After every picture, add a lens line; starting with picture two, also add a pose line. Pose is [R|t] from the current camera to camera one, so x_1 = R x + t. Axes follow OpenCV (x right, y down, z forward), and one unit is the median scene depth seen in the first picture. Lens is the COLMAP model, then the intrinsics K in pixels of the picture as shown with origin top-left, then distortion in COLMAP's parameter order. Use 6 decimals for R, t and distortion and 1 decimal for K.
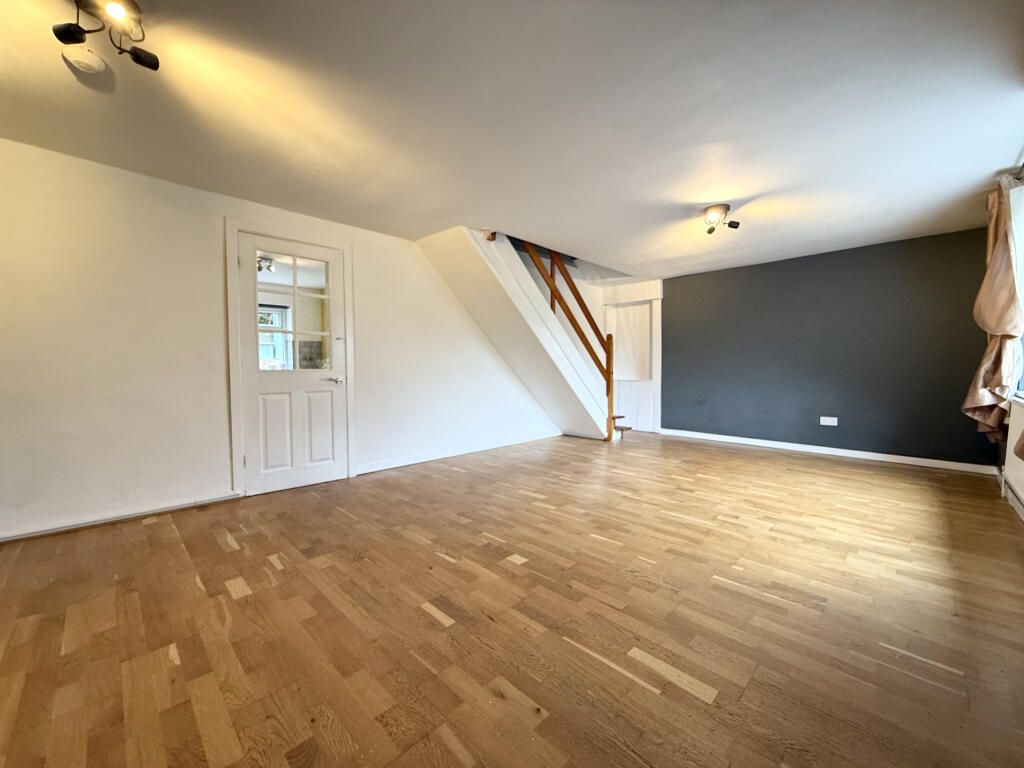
lens RADIAL K [[409.6, 0, 509.8], [0, 409.6, 382.7], [0, 0, 1]] dist [-0.000602, 0.000166]
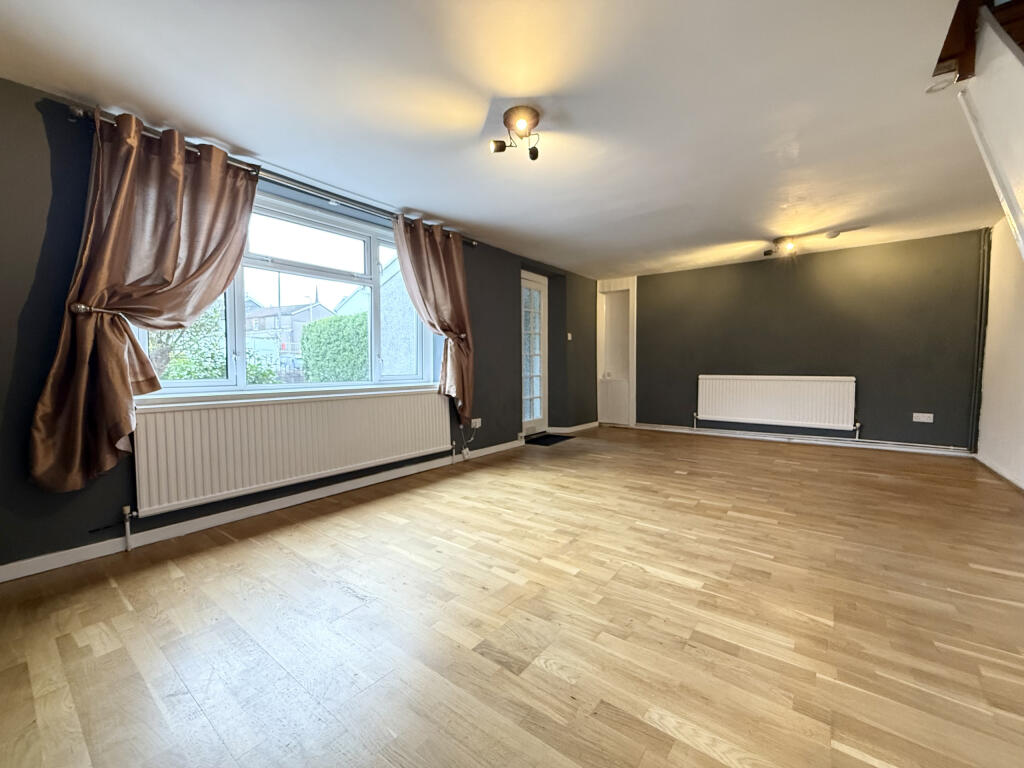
lens RADIAL K [[414.3, 0, 512.0], [0, 414.3, 384.0], [0, 0, 1]] dist [0.001303, 0.000242]
pose [[-0.990884, 0.014008, -0.133985, 0.716017], [0.003085, 0.996678, 0.081382, -0.067619], [0.134680, 0.080227, -0.987636, 1.950961]]
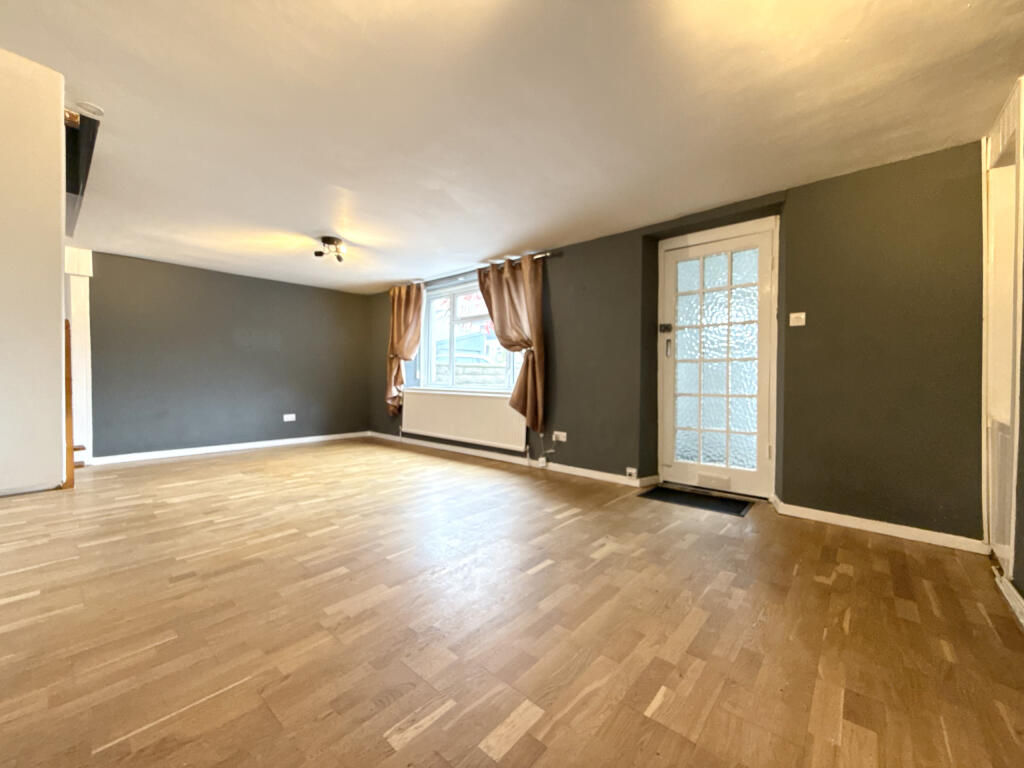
lens RADIAL K [[412.7, 0, 506.1], [0, 412.7, 382.8], [0, 0, 1]] dist [0.000247, -0.000101]
pose [[-0.066069, -0.011420, 0.997750, -0.839870], [0.030963, 0.999430, 0.013489, -0.013880], [-0.997335, 0.031784, -0.065677, 0.684452]]
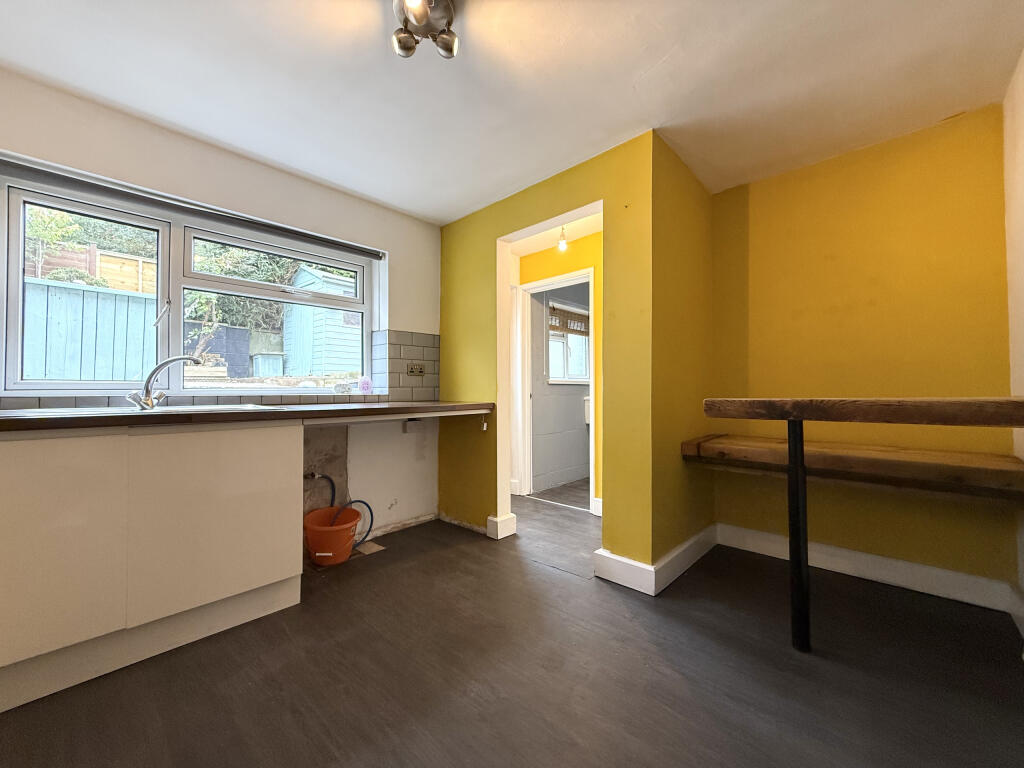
lens RADIAL K [[409.6, 0, 509.8], [0, 409.6, 382.7], [0, 0, 1]] dist [-0.000602, 0.000166]
pose [[0.998856, 0.004277, 0.047630, -0.045918], [-0.001582, 0.998403, -0.056464, -0.002175], [-0.047795, 0.056324, 0.997268, 0.060511]]
